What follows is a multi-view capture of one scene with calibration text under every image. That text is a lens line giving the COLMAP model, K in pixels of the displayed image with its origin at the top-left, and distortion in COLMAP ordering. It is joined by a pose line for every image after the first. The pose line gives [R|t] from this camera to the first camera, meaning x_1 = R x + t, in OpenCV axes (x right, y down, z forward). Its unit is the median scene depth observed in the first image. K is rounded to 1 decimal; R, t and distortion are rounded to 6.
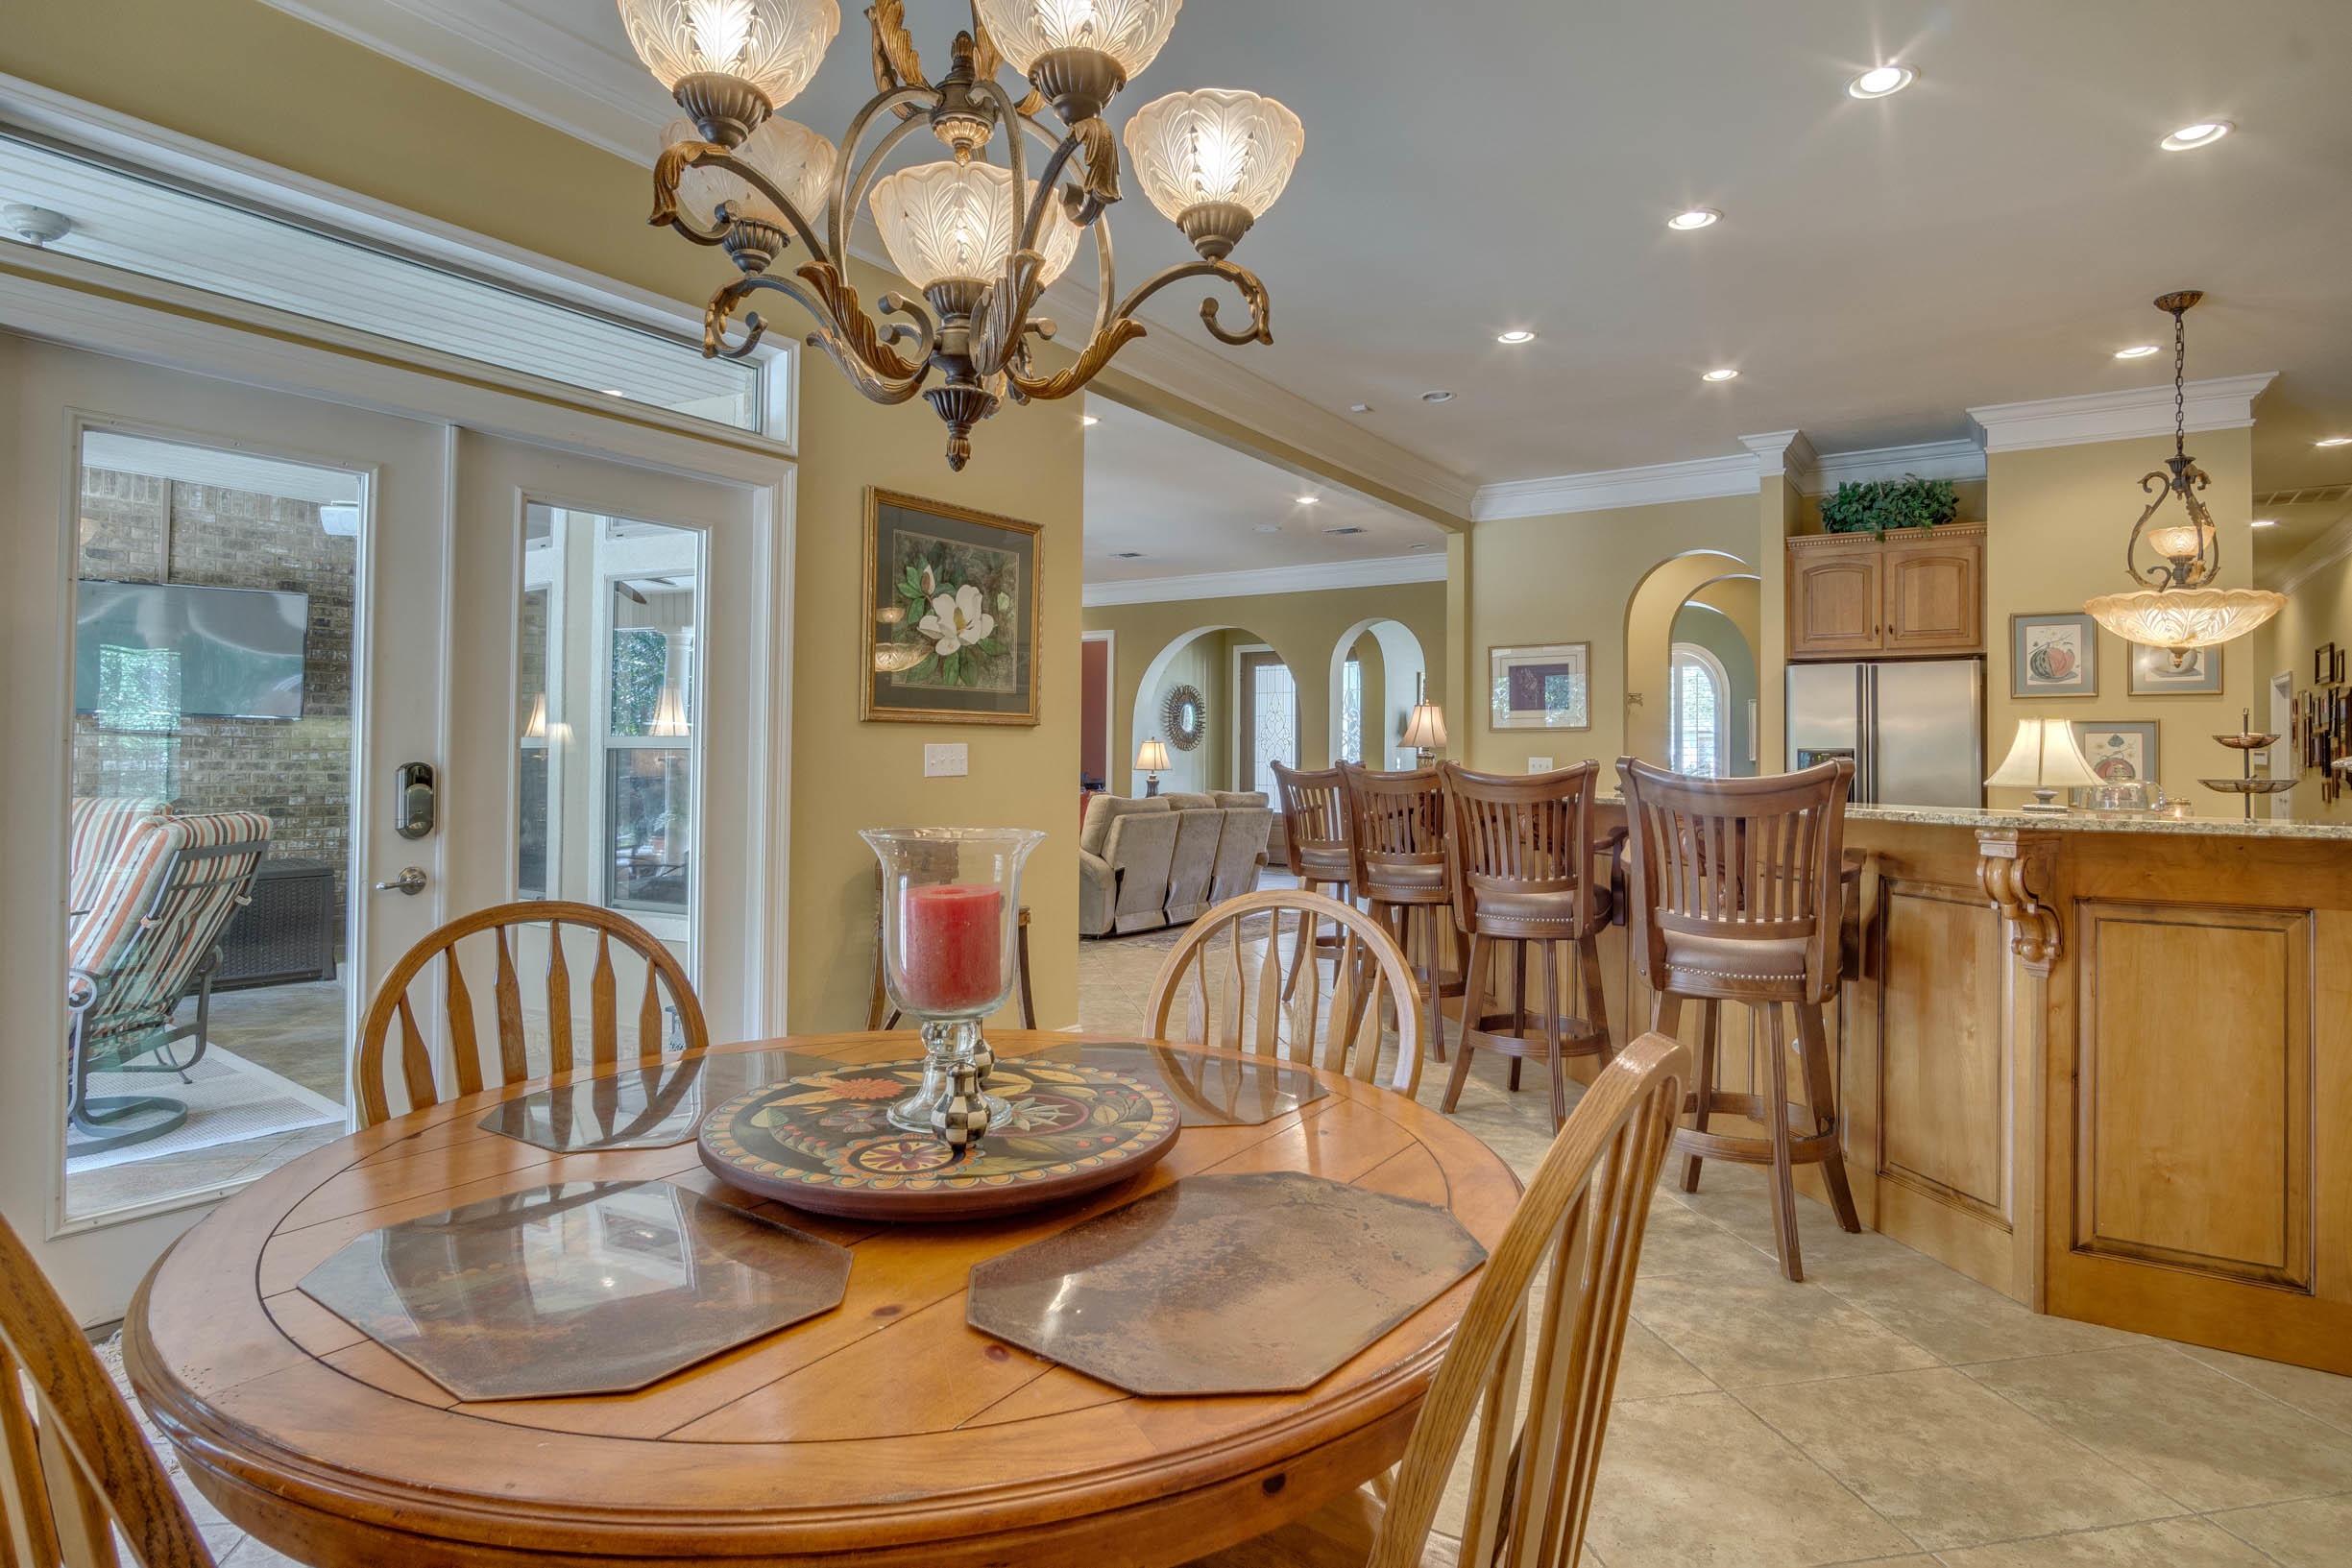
lens RADIAL K [[1284.6, 0, 1173.3], [0, 1284.6, 733.9], [0, 0, 1]] dist [-0.006778, -0.000549]
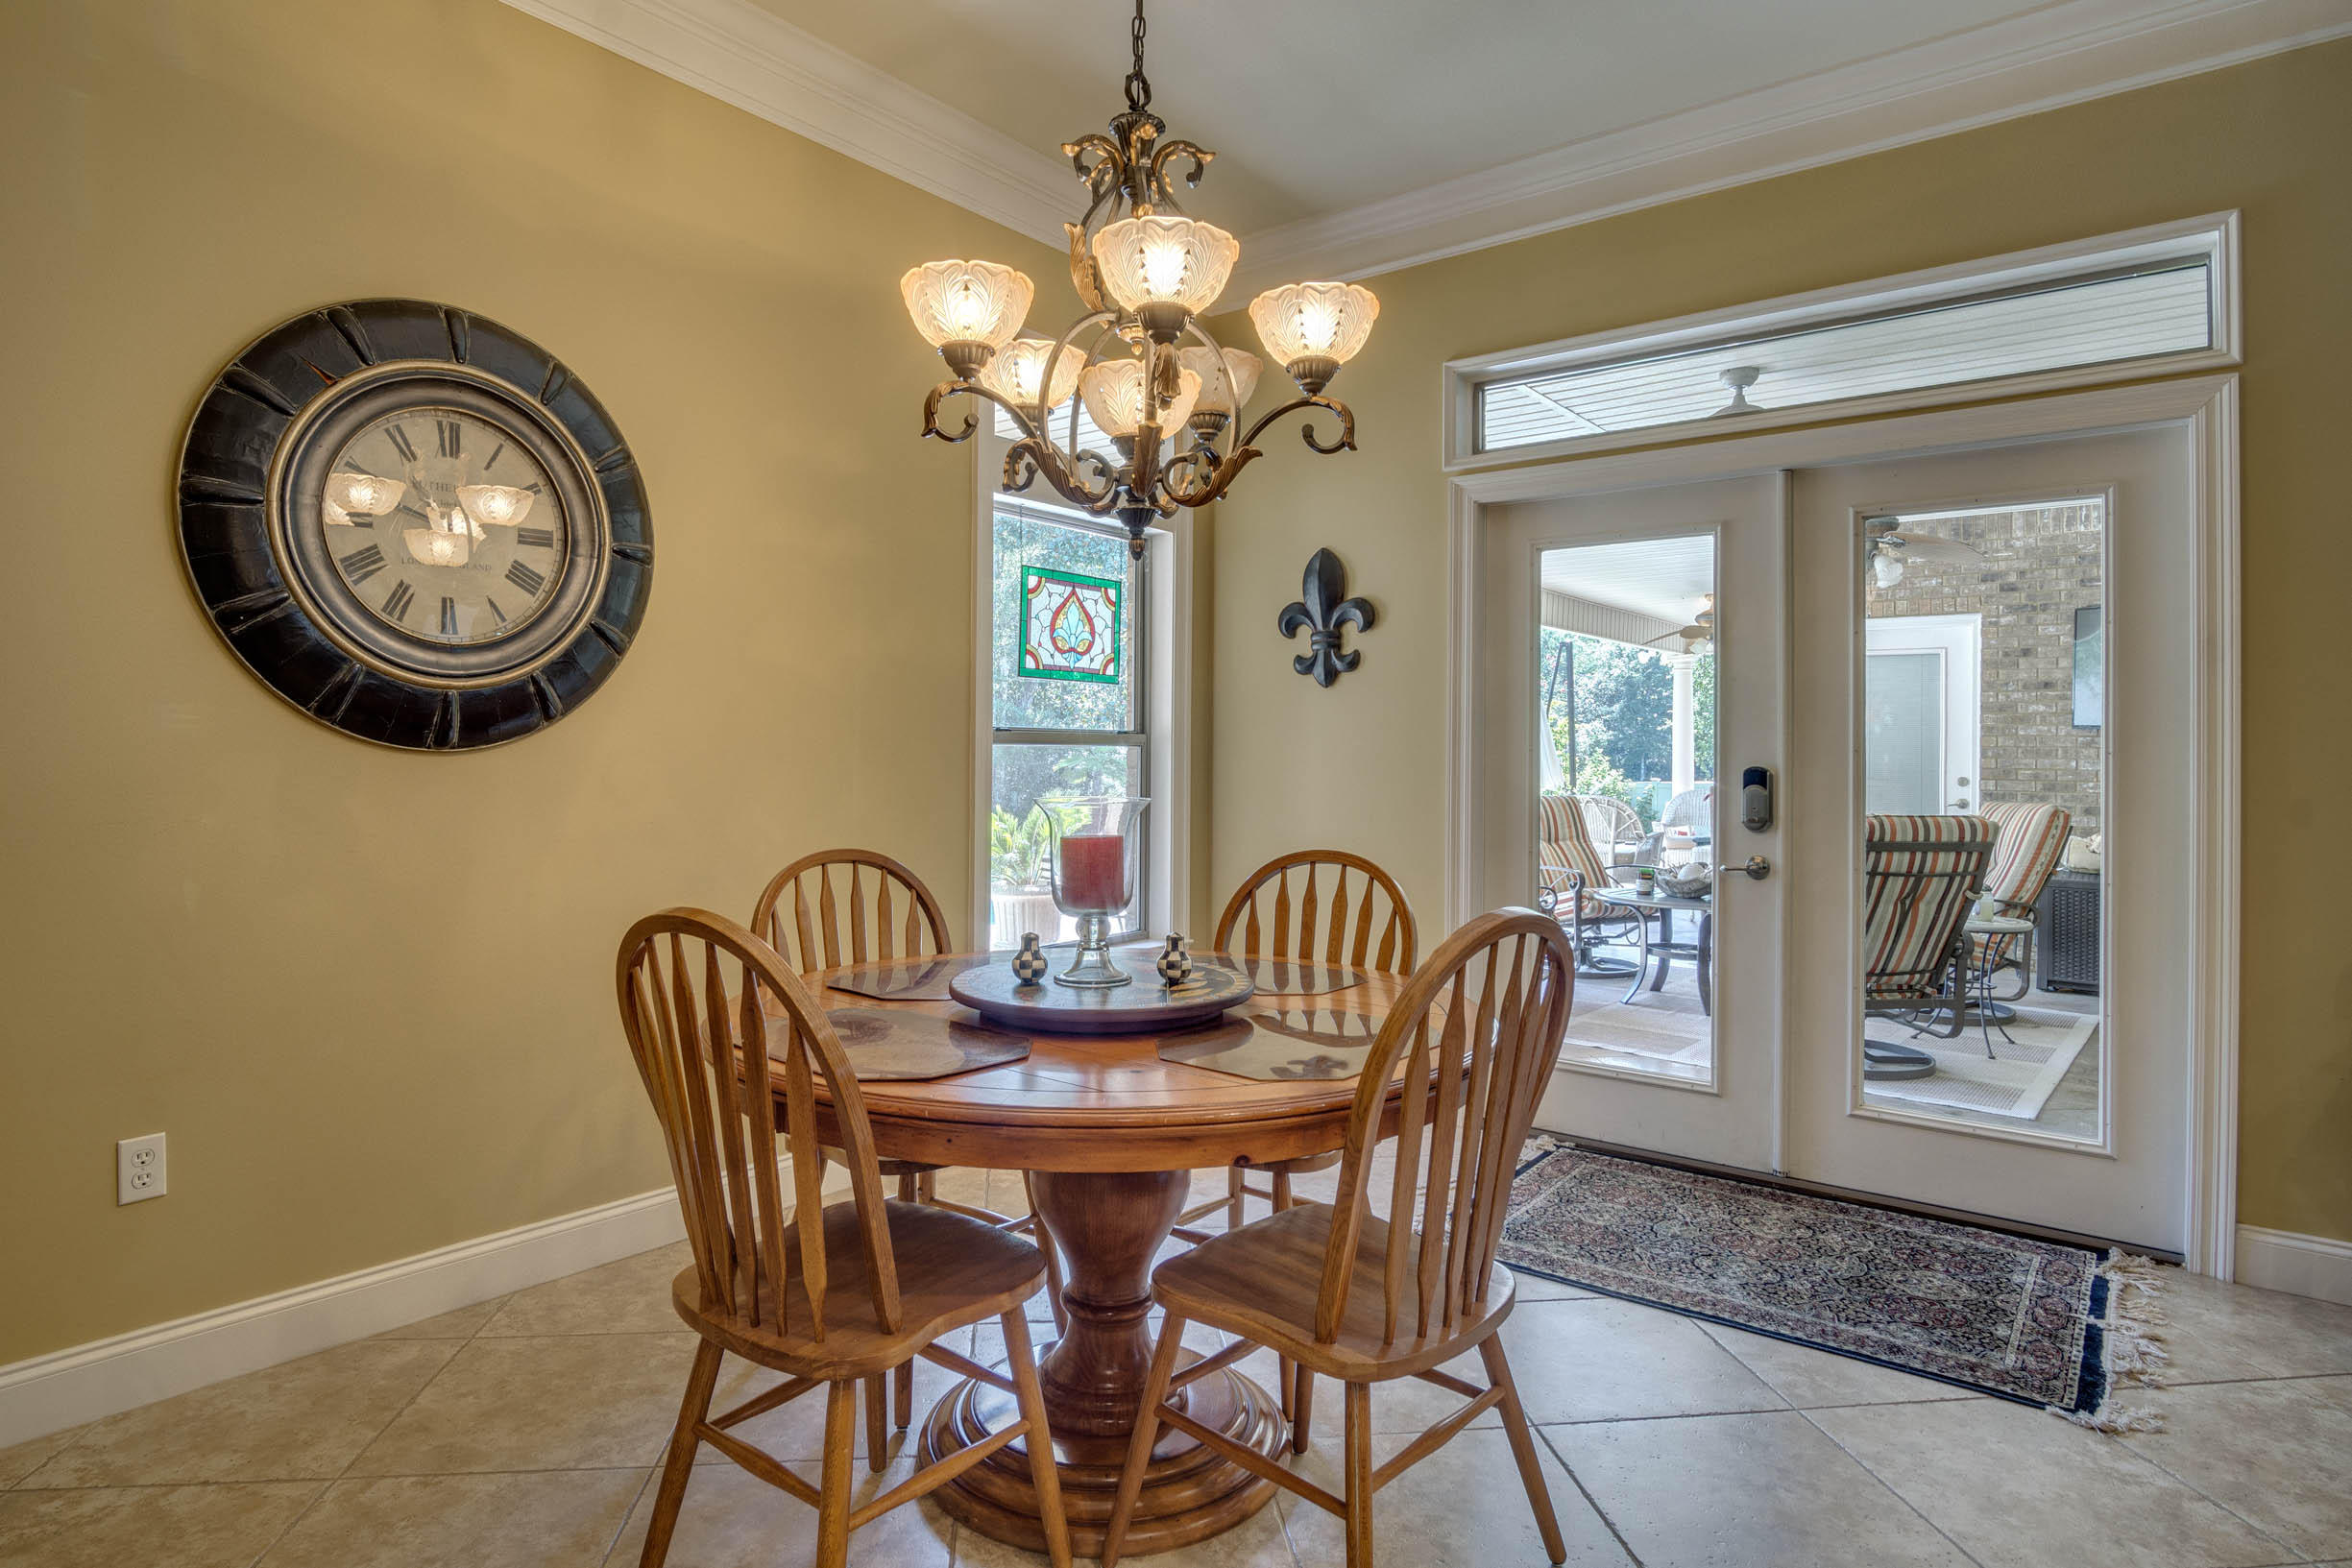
lens RADIAL K [[1269.5, 0, 1134.1], [0, 1269.5, 727.3], [0, 0, 1]] dist [-0.027161, 0.001017]
pose [[-0.105784, -0.029592, -0.993949, 0.398464], [0.005822, 0.999522, -0.030378, 0.011835], [0.994372, -0.009000, -0.105561, 0.357032]]
